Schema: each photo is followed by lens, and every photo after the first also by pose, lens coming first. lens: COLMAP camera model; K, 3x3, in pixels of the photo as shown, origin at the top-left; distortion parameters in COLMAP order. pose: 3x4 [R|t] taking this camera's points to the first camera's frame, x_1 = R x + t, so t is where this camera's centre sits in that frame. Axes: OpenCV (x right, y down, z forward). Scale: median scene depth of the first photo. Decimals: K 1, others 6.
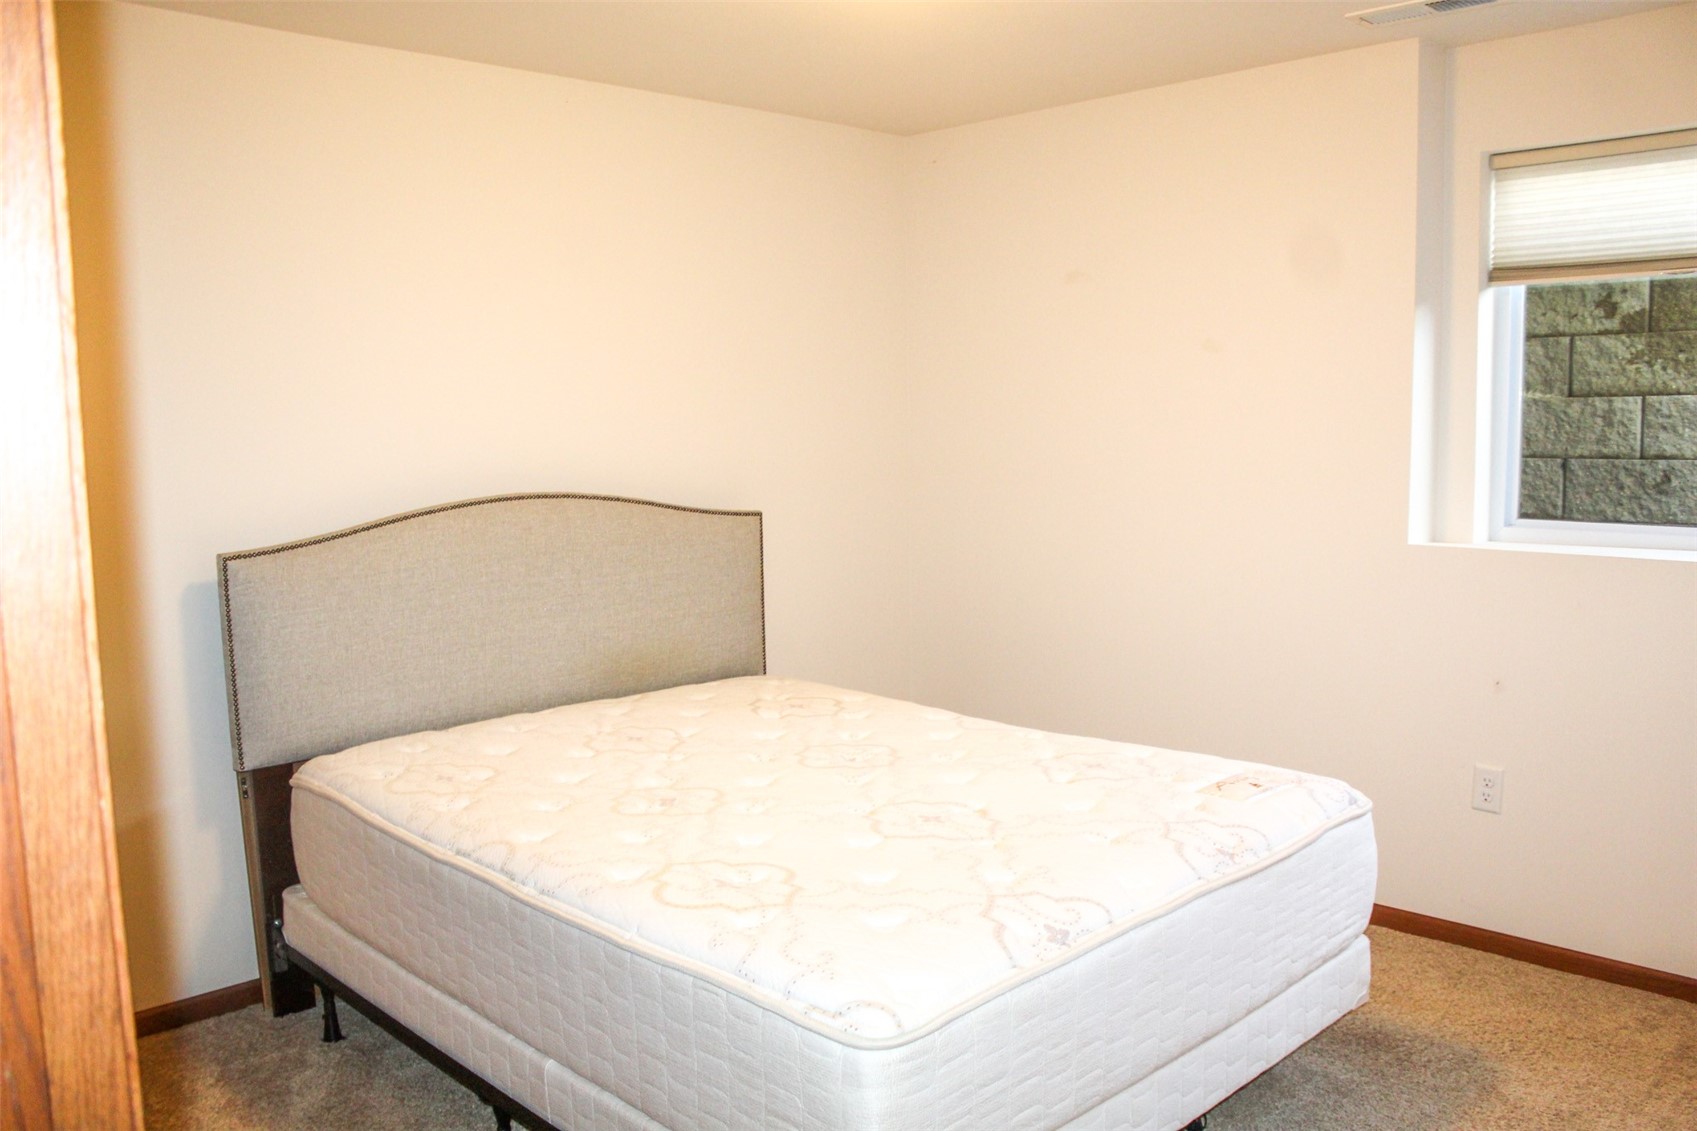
lens RADIAL K [[1411.7, 0, 851.9], [0, 1411.7, 566.3], [0, 0, 1]] dist [-0.104866, 0.075935]
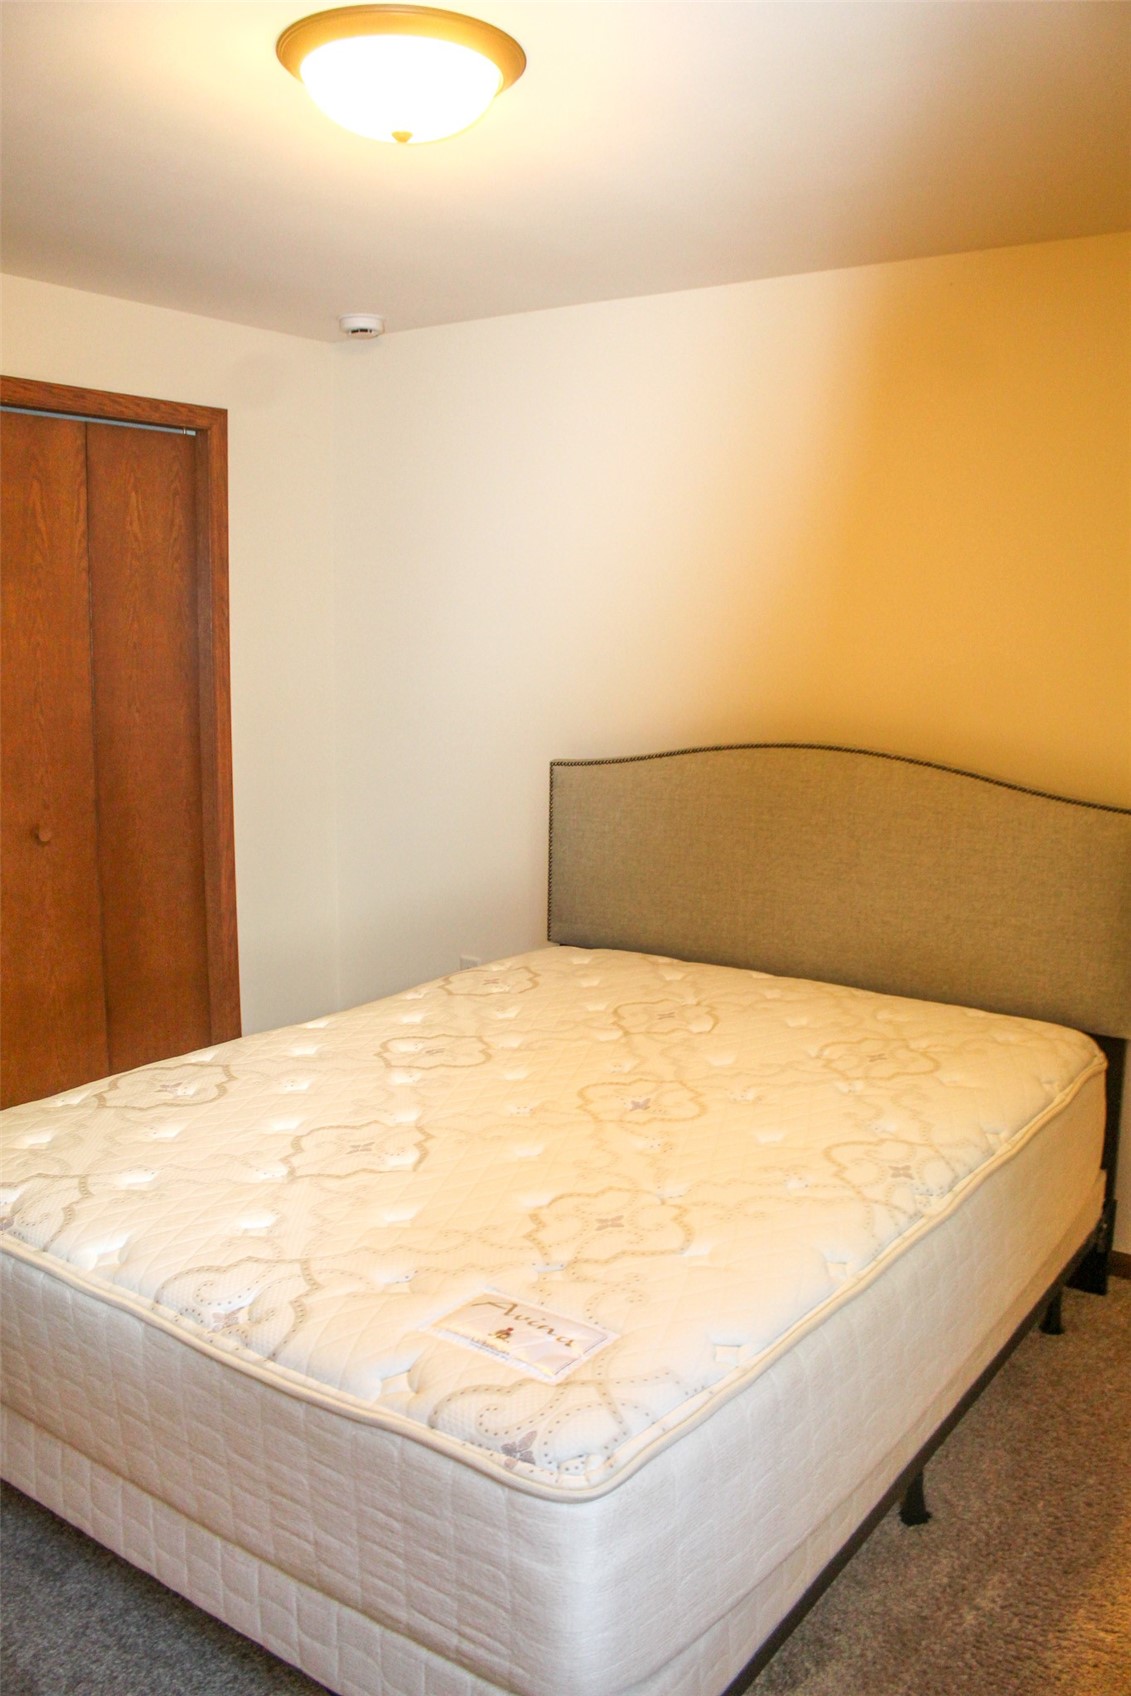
lens RADIAL K [[1410.9, 0, 568.2], [0, 1410.9, 847.8], [0, 0, 1]] dist [-0.104866, 0.075935]
pose [[0.173925, 0.181144, -0.967955, 0.651060], [-0.116255, 0.979839, 0.162479, -0.117361], [0.977873, 0.084270, 0.191477, 0.690454]]
